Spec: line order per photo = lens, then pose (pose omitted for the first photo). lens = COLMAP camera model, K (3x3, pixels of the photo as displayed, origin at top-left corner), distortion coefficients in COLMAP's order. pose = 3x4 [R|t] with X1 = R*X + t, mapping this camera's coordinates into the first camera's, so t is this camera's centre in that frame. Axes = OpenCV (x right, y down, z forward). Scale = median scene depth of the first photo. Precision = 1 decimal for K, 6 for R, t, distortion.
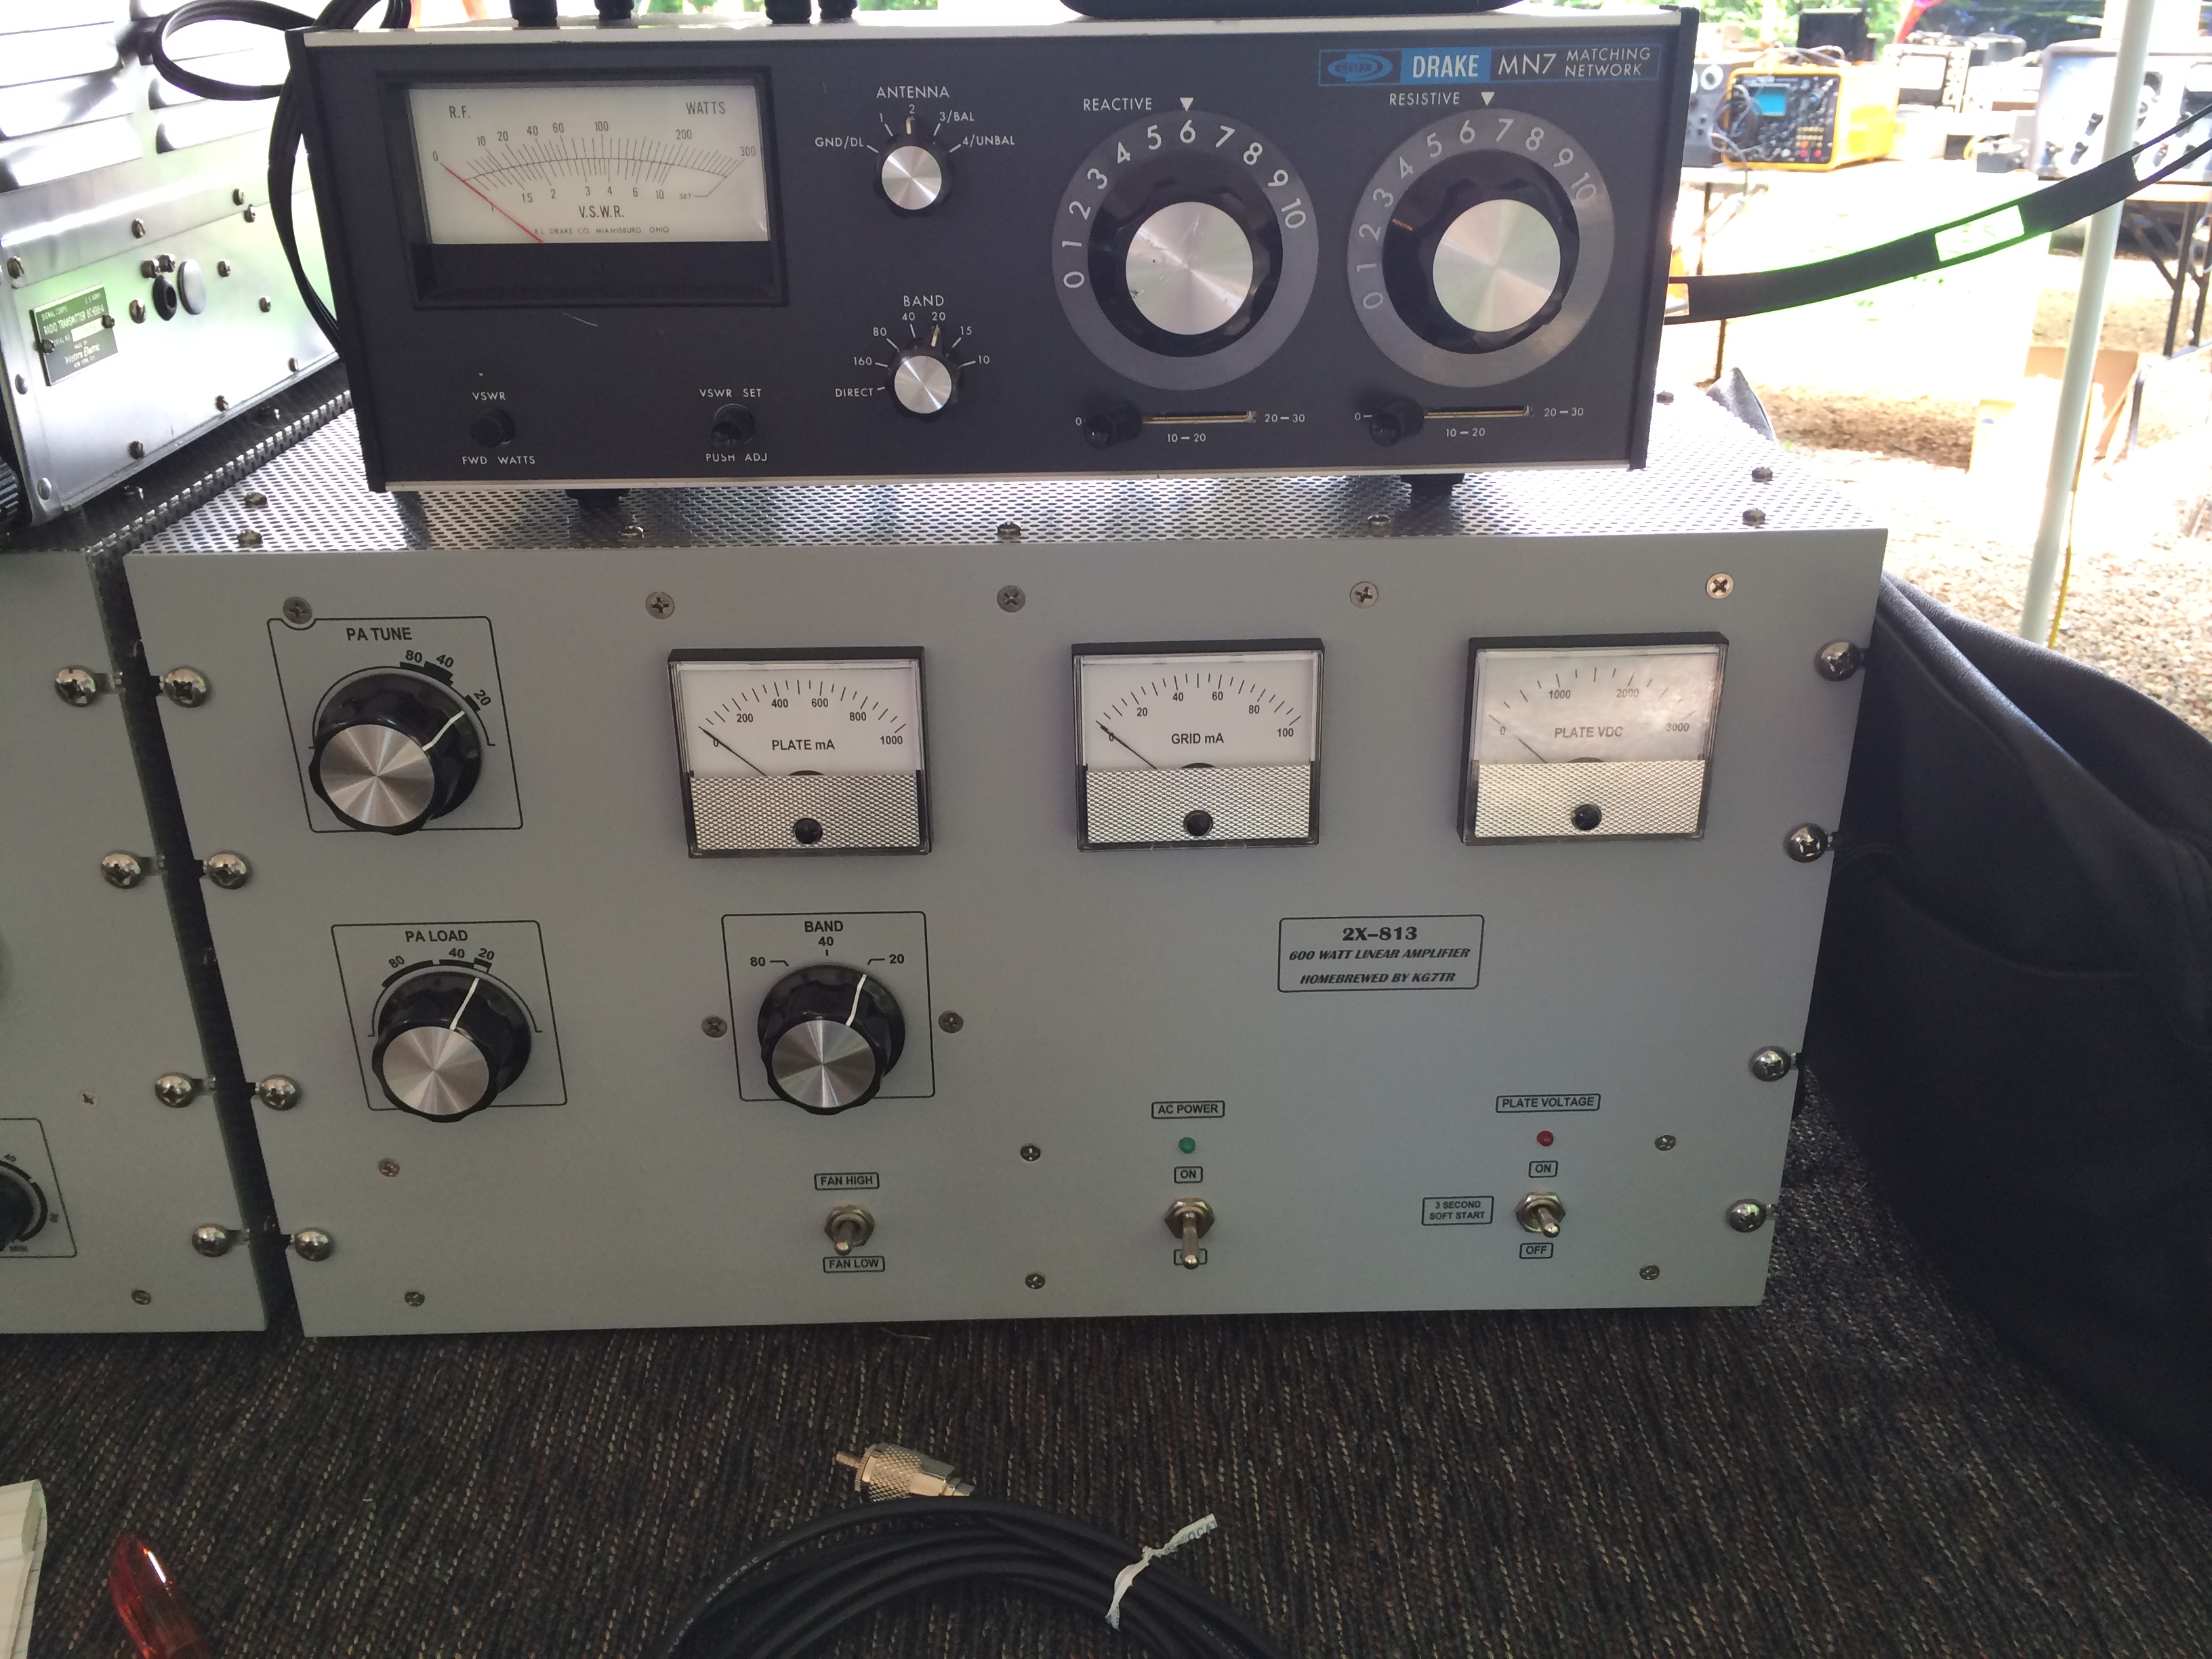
lens RADIAL K [[1923.7, 0, 1115.4], [0, 1923.7, 821.4], [0, 0, 1]] dist [0.069297, -0.099859]
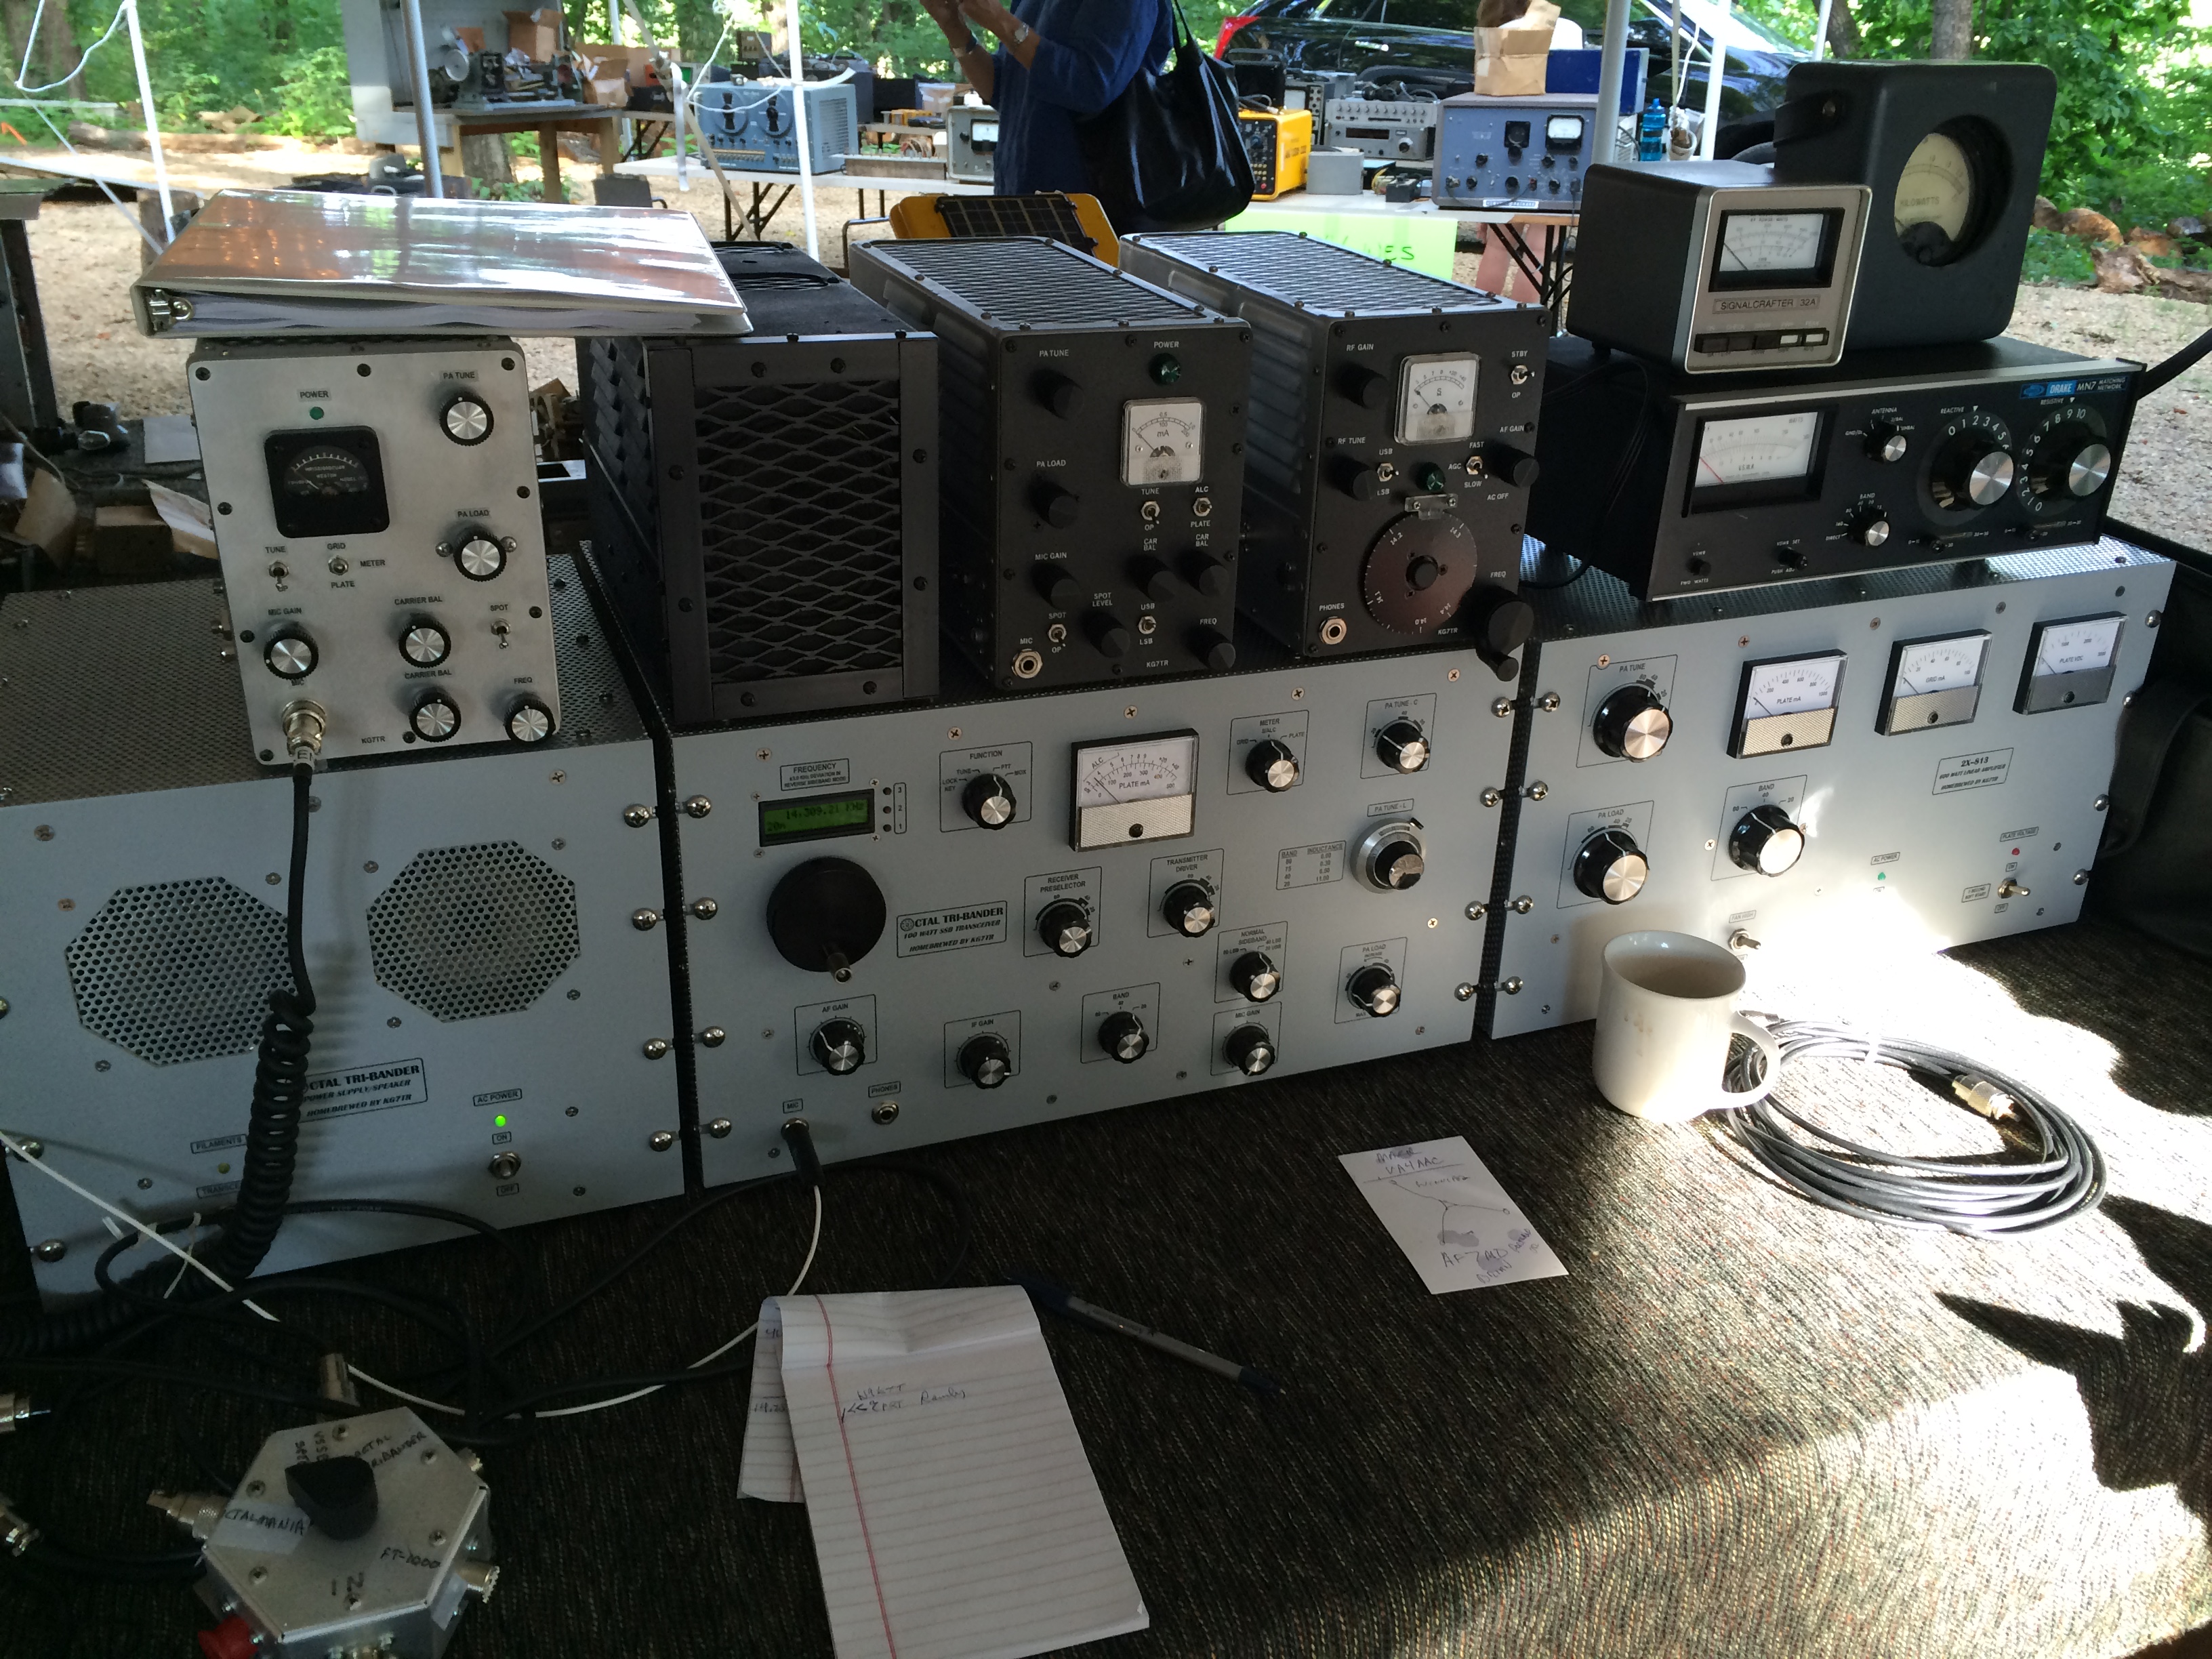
lens RADIAL K [[1923.7, 0, 1096.8], [0, 1923.7, 831.8], [0, 0, 1]] dist [0.069297, -0.099859]
pose [[0.934923, -0.121671, 0.333341, -1.528285], [0.115294, 0.992568, 0.038927, -0.063071], [-0.335600, 0.002038, 0.942002, -0.732600]]
